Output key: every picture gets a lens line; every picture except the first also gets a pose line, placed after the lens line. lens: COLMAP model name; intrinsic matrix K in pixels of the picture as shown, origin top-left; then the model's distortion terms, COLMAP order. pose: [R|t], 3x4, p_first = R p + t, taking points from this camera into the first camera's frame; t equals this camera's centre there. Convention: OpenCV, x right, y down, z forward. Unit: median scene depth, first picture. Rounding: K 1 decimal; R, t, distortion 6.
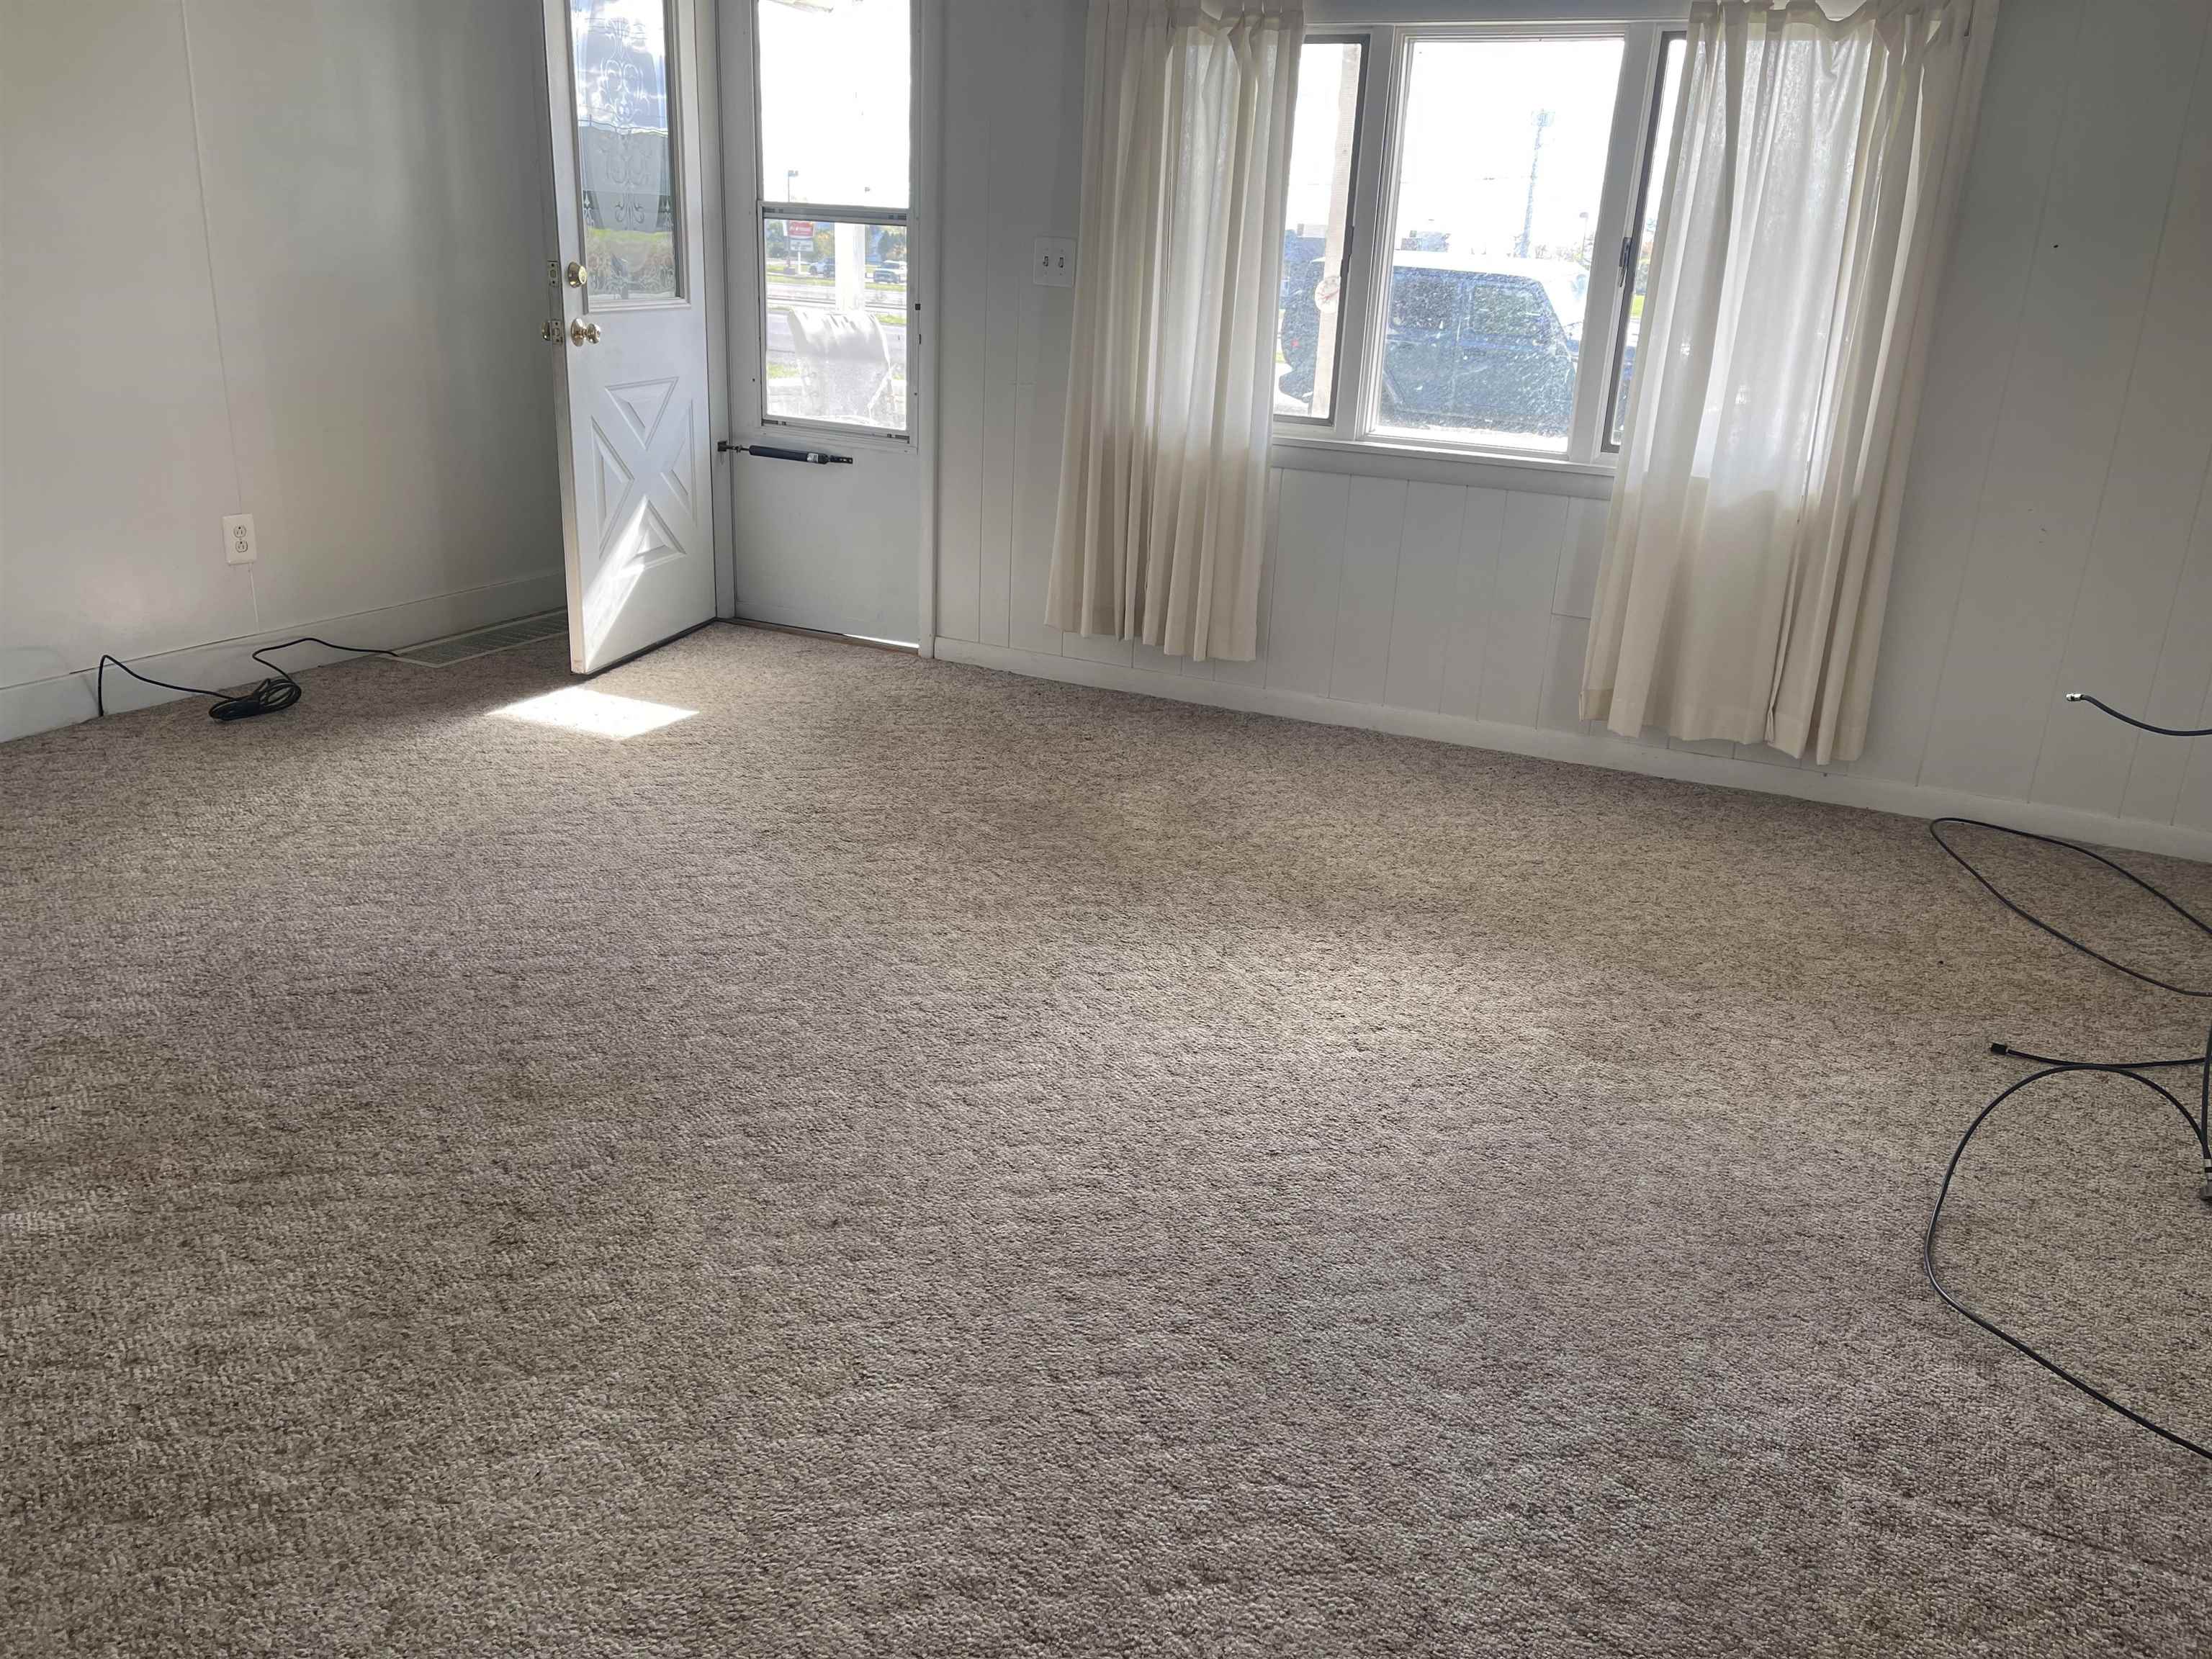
lens RADIAL K [[1687.9, 0, 1116.2], [0, 1687.9, 834.1], [0, 0, 1]] dist [0.060338, -0.079407]
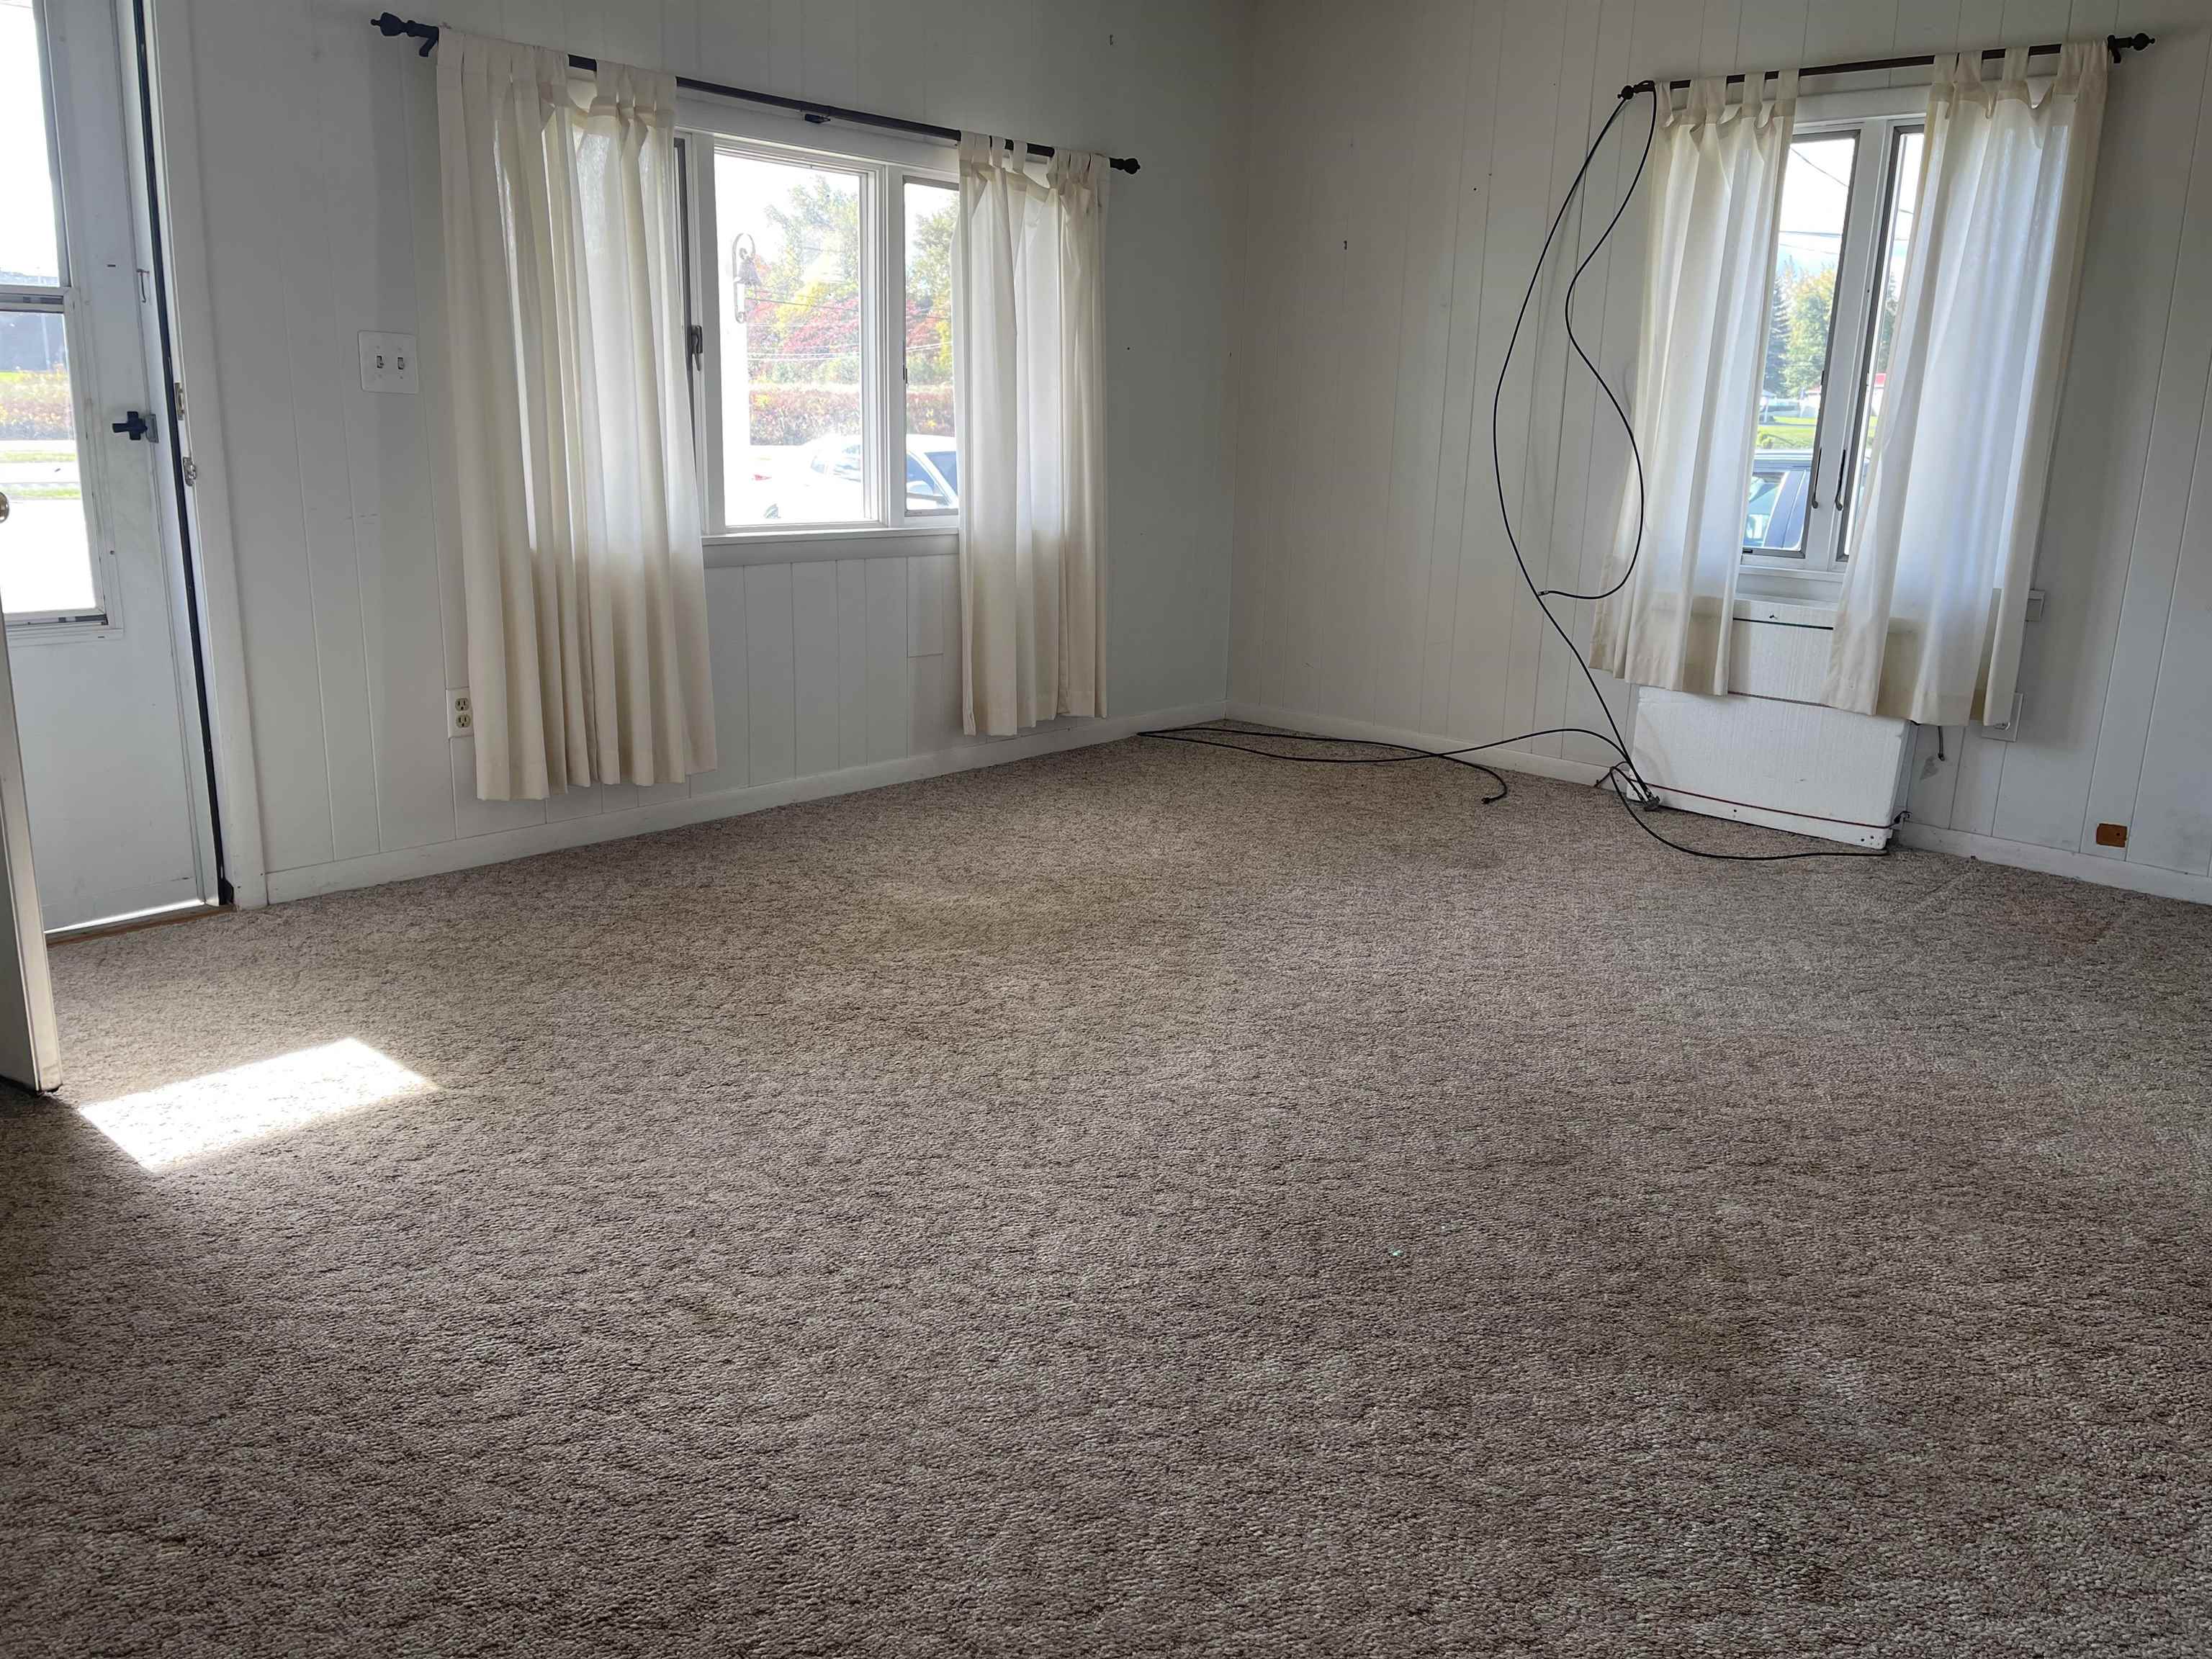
lens RADIAL K [[1687.9, 0, 1116.2], [0, 1687.9, 834.1], [0, 0, 1]] dist [0.060338, -0.079407]
pose [[0.264114, -0.277649, 0.923664, -0.812300], [0.298669, 0.934140, 0.195396, -0.200006], [-0.917083, 0.224263, 0.329644, 0.511200]]
